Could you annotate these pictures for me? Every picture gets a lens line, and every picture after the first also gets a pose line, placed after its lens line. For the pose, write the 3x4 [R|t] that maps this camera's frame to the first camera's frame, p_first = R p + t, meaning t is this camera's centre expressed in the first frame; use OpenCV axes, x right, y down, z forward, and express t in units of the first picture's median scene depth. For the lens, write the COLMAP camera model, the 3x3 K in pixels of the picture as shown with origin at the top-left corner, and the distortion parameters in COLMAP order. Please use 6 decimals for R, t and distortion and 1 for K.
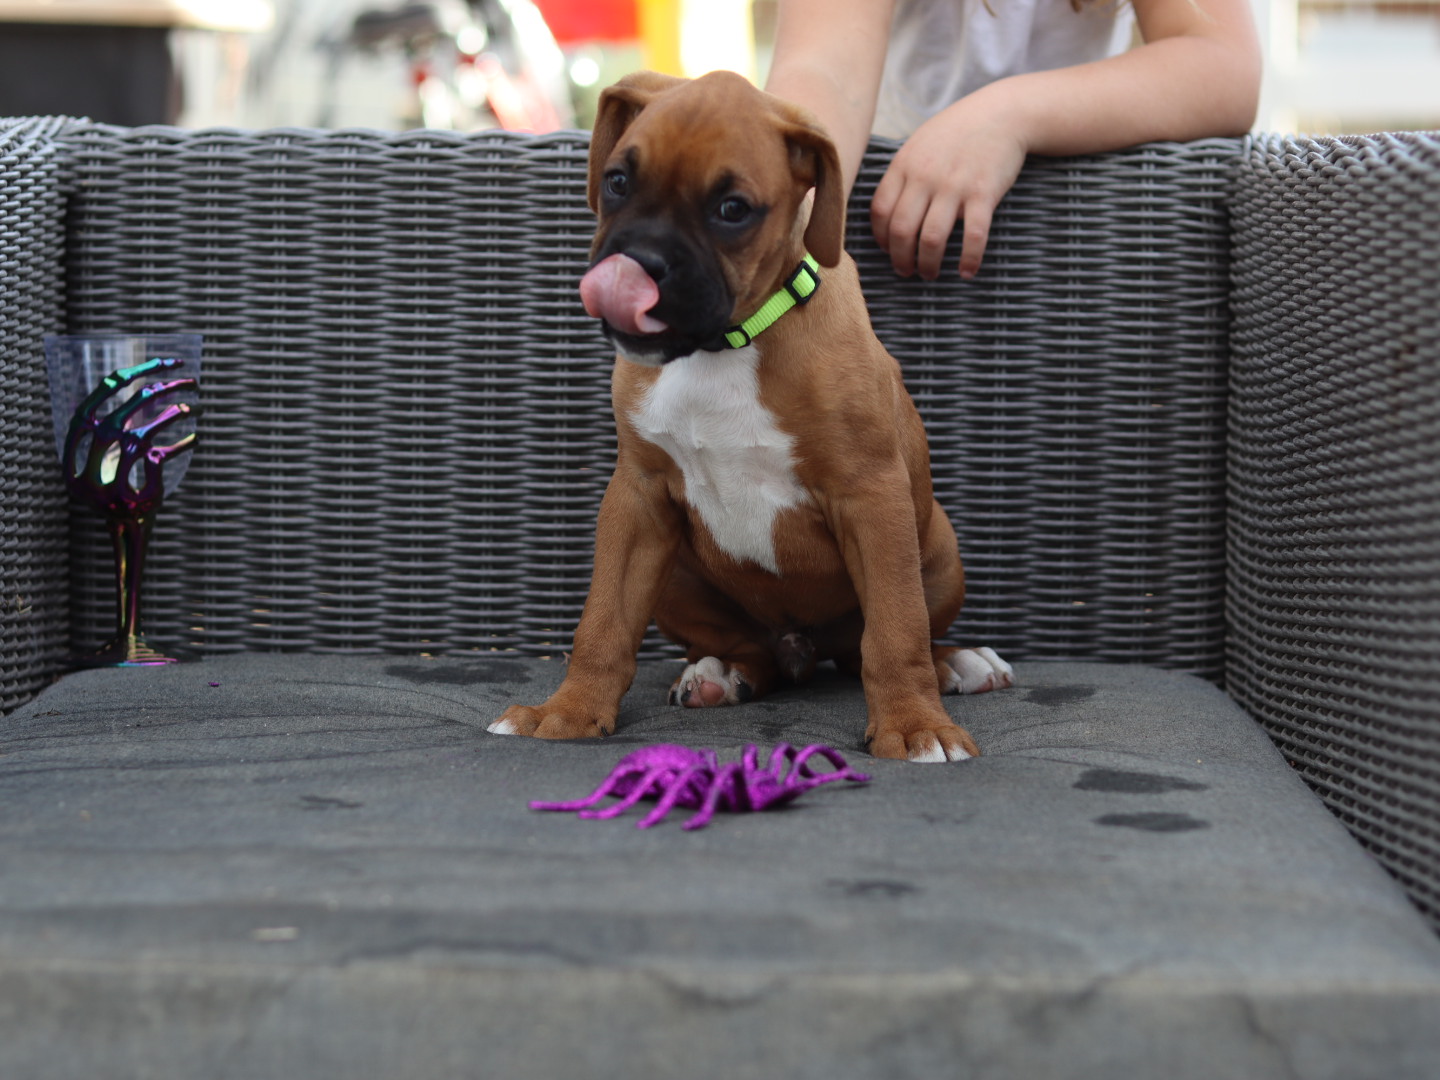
lens RADIAL K [[4097.1, 0, 721.2], [0, 4097.1, 547.2], [0, 0, 1]] dist [-0.107039, 0.000000]
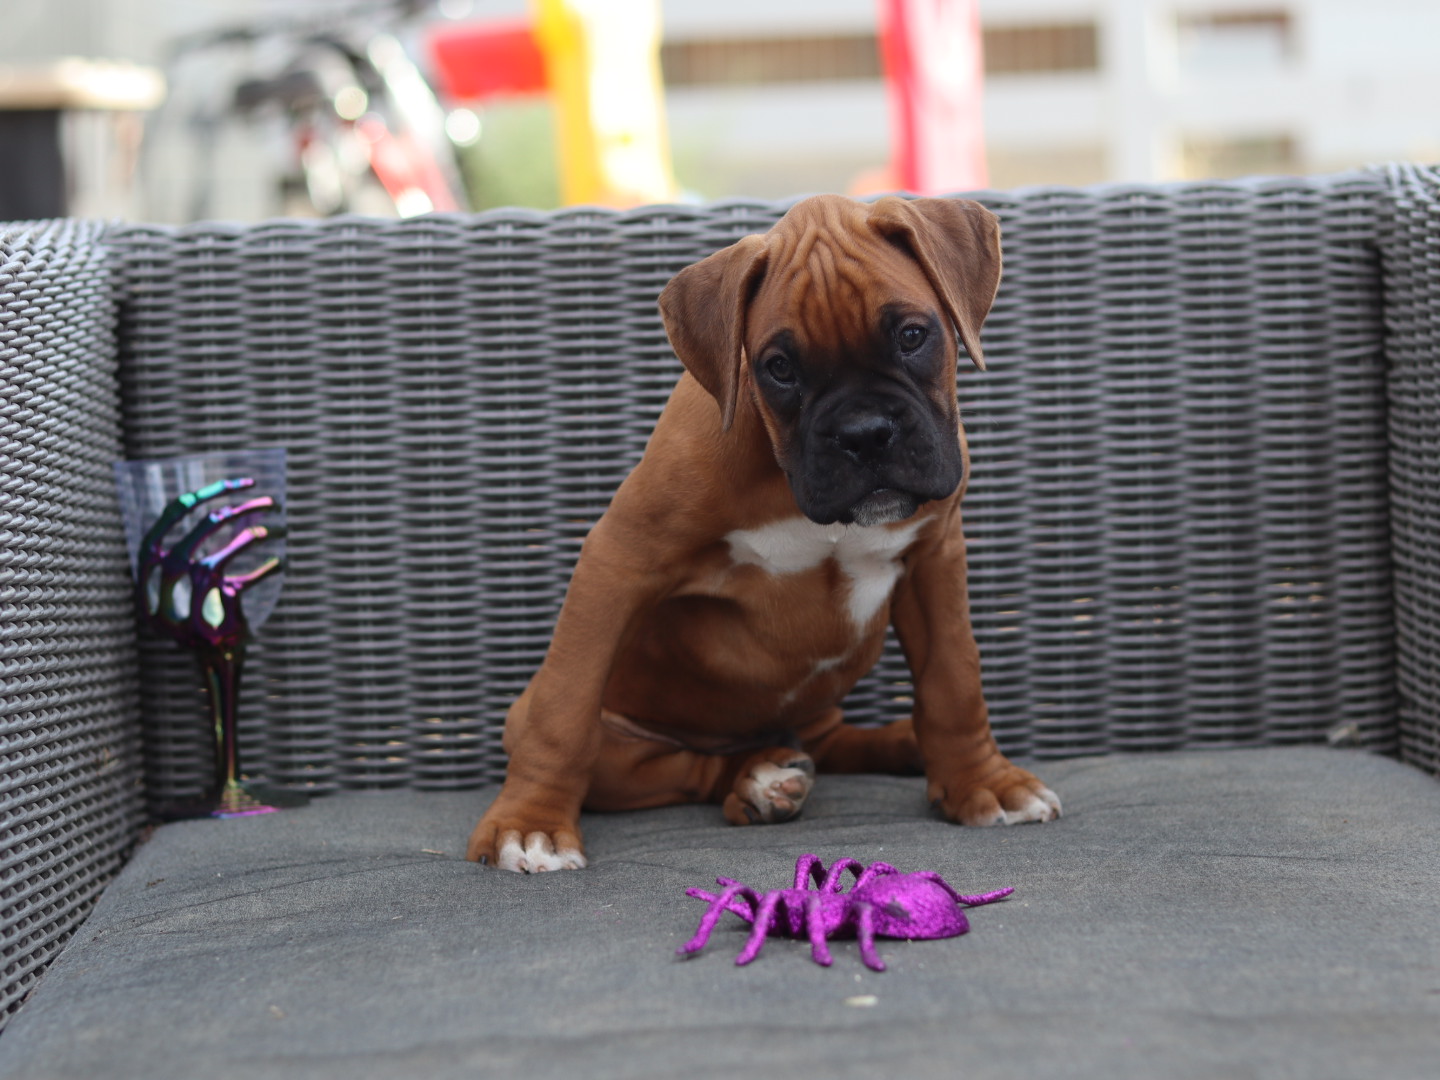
lens RADIAL K [[4097.1, 0, 733.1], [0, 4097.1, 551.7], [0, 0, 1]] dist [-0.107039, 0.000000]
pose [[0.997231, -0.057905, 0.046666, -0.068759], [0.058313, 0.998271, -0.007422, -0.015996], [-0.046155, 0.010123, 0.998883, 0.082407]]
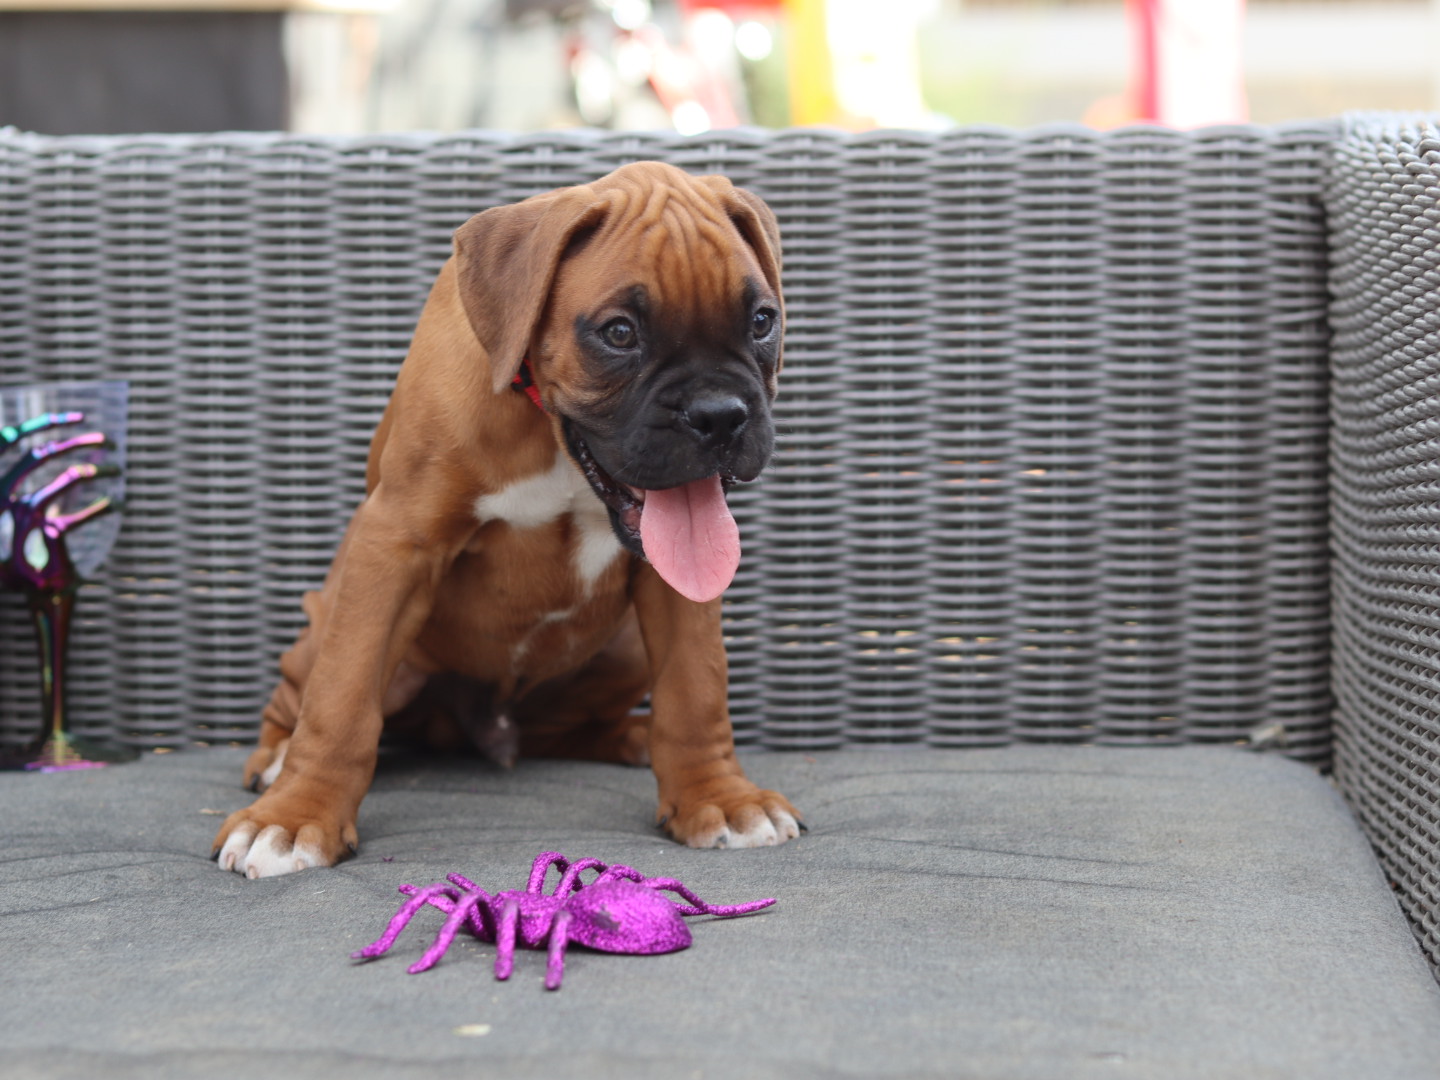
lens RADIAL K [[4097.1, 0, 685.6], [0, 4097.1, 532.1], [0, 0, 1]] dist [-0.107039, 0.000000]
pose [[0.997396, -0.018336, -0.069746, 0.049589], [0.018687, 0.999816, 0.004372, -0.021498], [0.069653, -0.005664, 0.997555, 0.149490]]
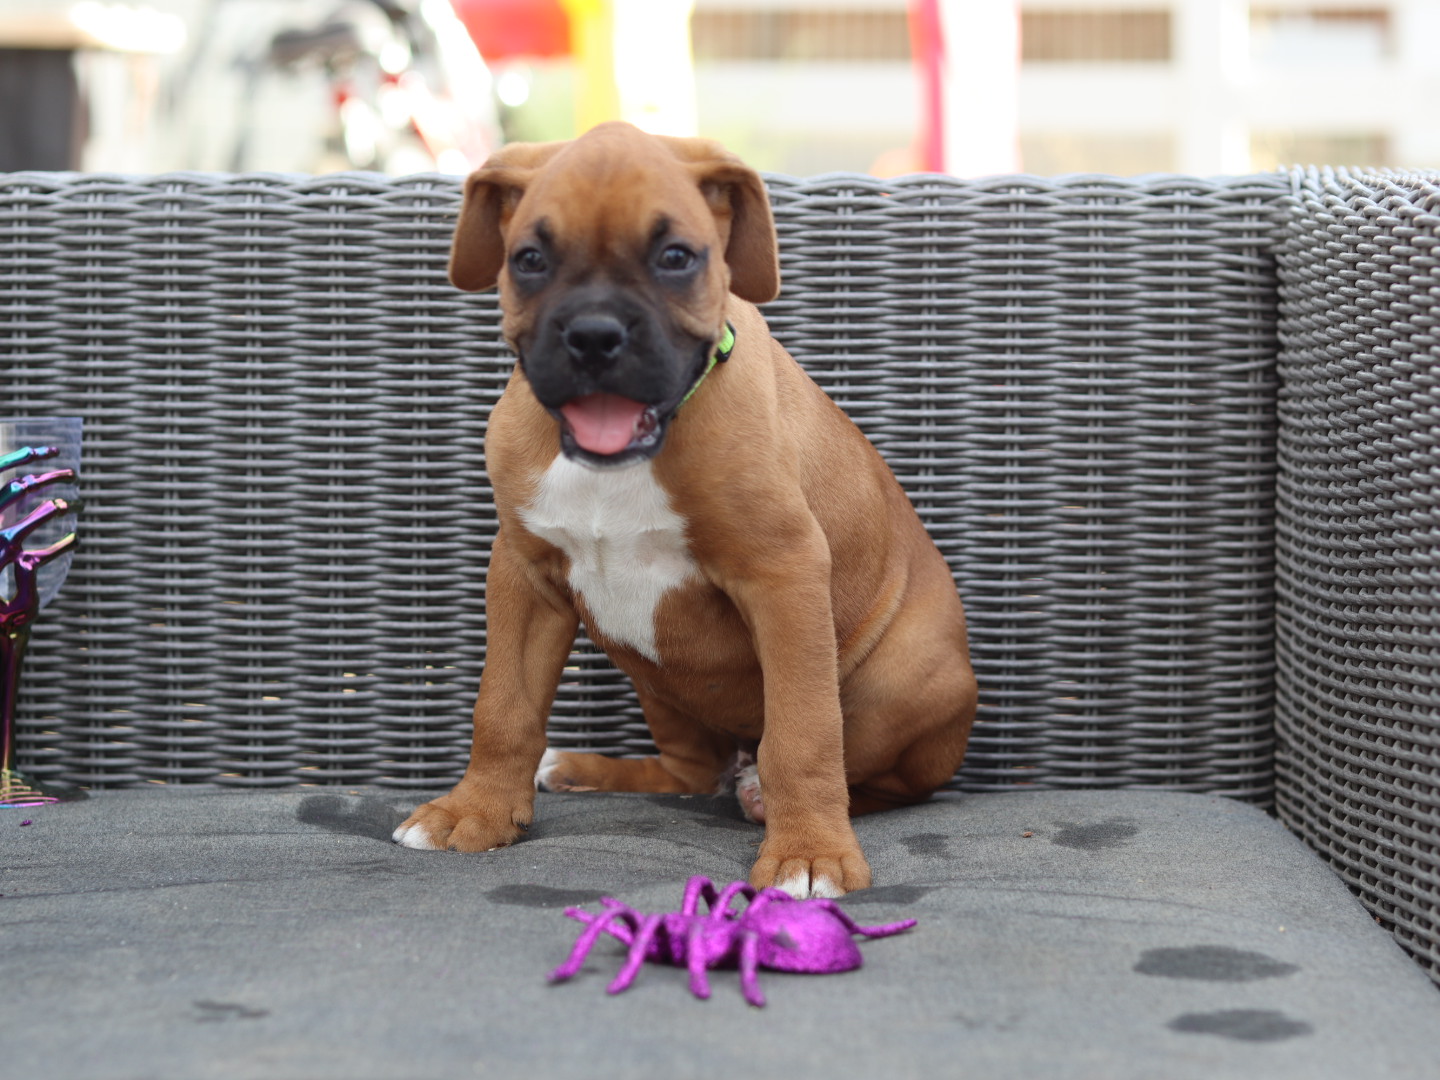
lens RADIAL K [[4097.1, 0, 743.0], [0, 4097.1, 546.3], [0, 0, 1]] dist [-0.107039, 0.000000]
pose [[0.999681, -0.011271, 0.022619, -0.008235], [0.011337, 0.999932, -0.002815, -0.020506], [-0.022586, 0.003071, 0.999740, 0.139880]]
